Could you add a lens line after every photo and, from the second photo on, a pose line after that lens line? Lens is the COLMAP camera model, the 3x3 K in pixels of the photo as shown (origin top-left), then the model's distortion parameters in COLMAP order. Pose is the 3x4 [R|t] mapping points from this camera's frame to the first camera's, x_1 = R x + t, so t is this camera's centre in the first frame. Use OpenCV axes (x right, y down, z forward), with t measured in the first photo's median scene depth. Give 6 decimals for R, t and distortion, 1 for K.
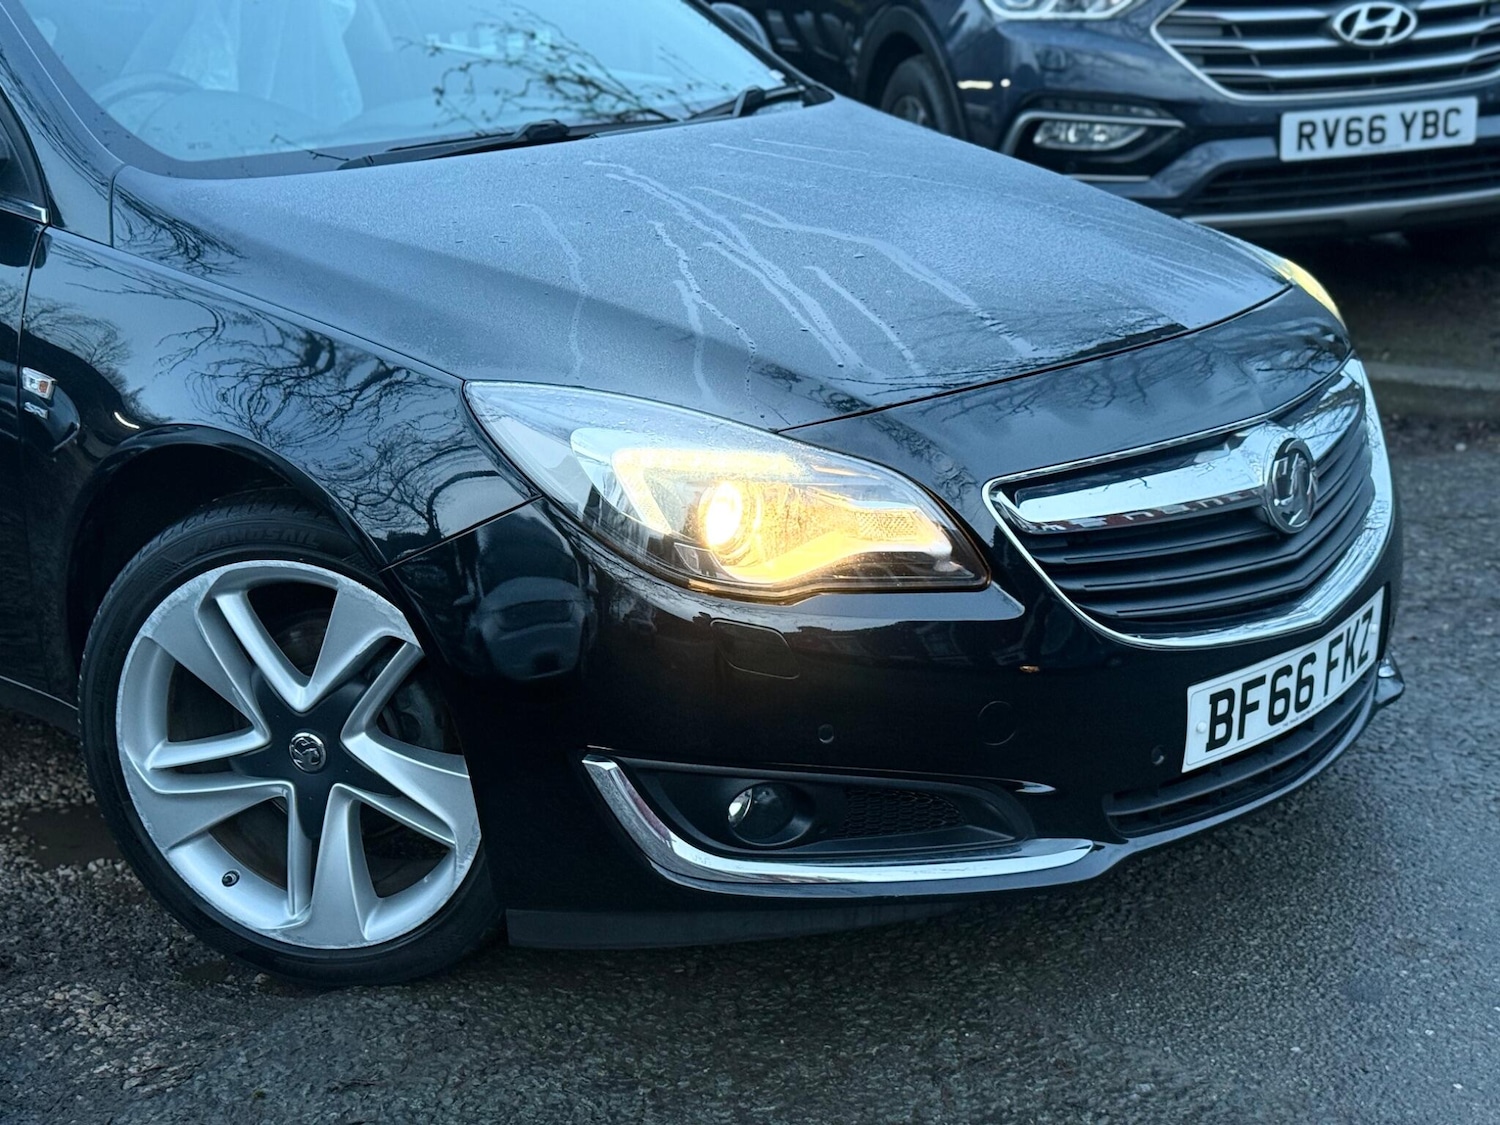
lens RADIAL K [[2283.2, 0, 748.2], [0, 2283.2, 568.6], [0, 0, 1]] dist [0.167315, -0.254626]
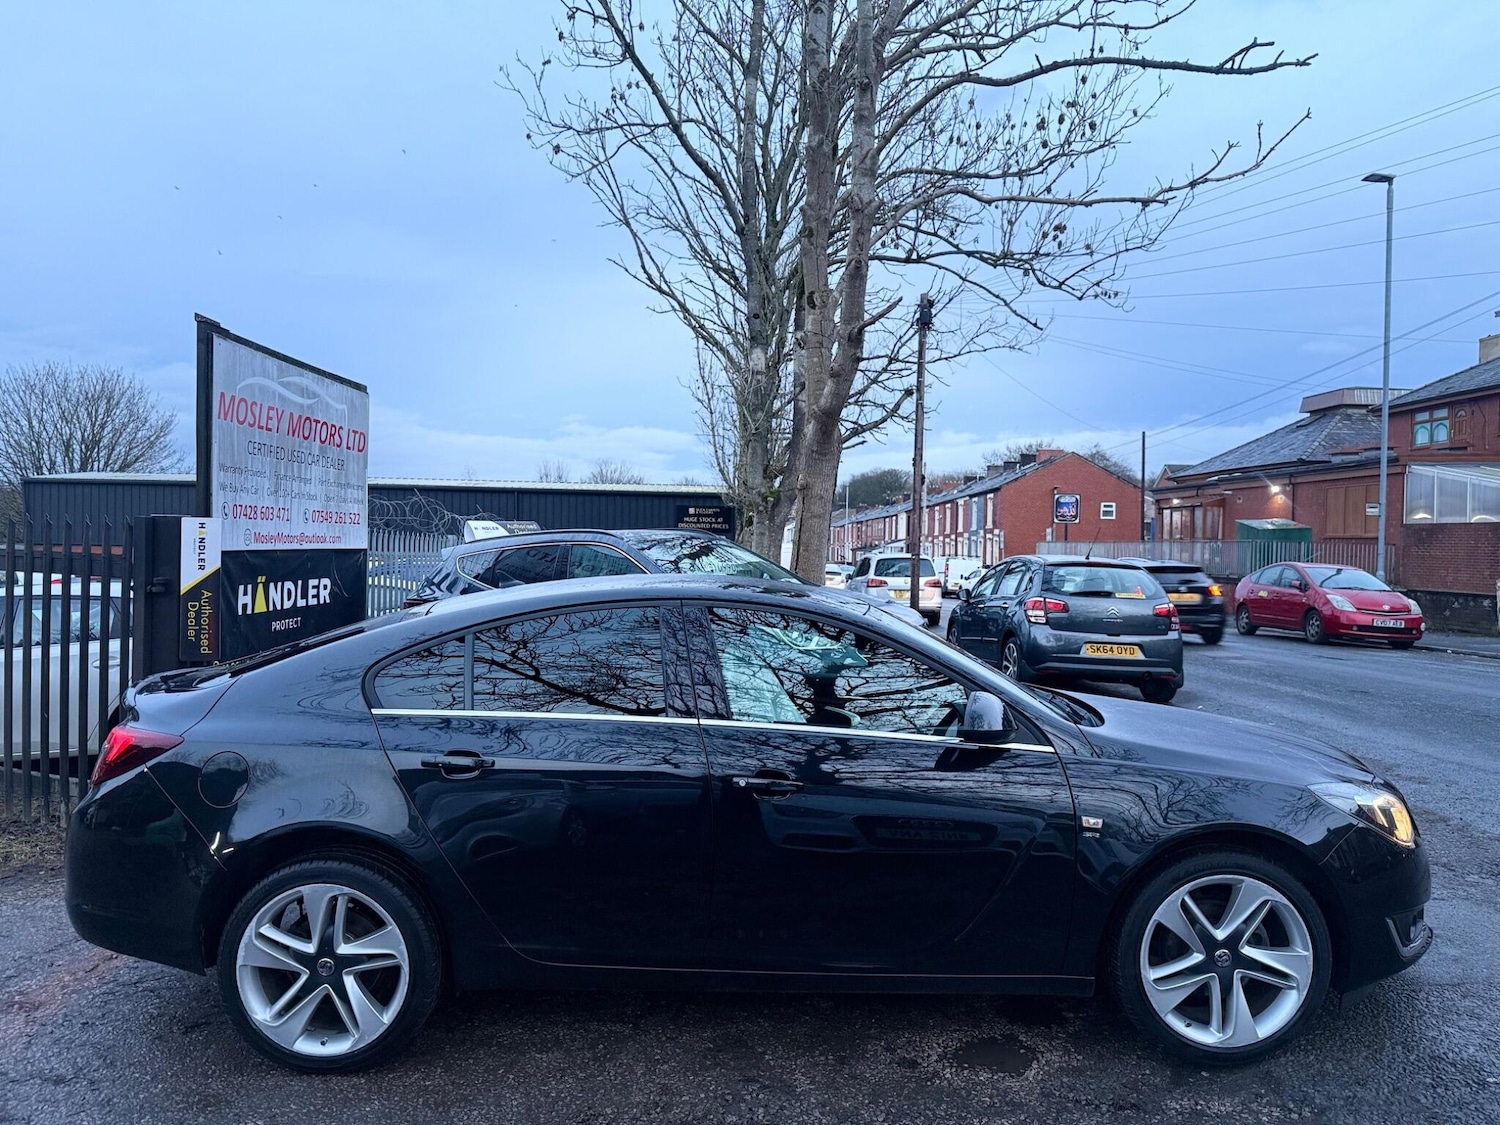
lens RADIAL K [[1070.5, 0, 754.7], [0, 1070.5, 554.7], [0, 0, 1]] dist [0.017867, -0.022962]
pose [[0.749739, 0.015721, 0.661546, -1.311514], [0.191299, 0.951883, -0.239423, -0.146356], [-0.633479, 0.306058, 0.710657, 0.396052]]
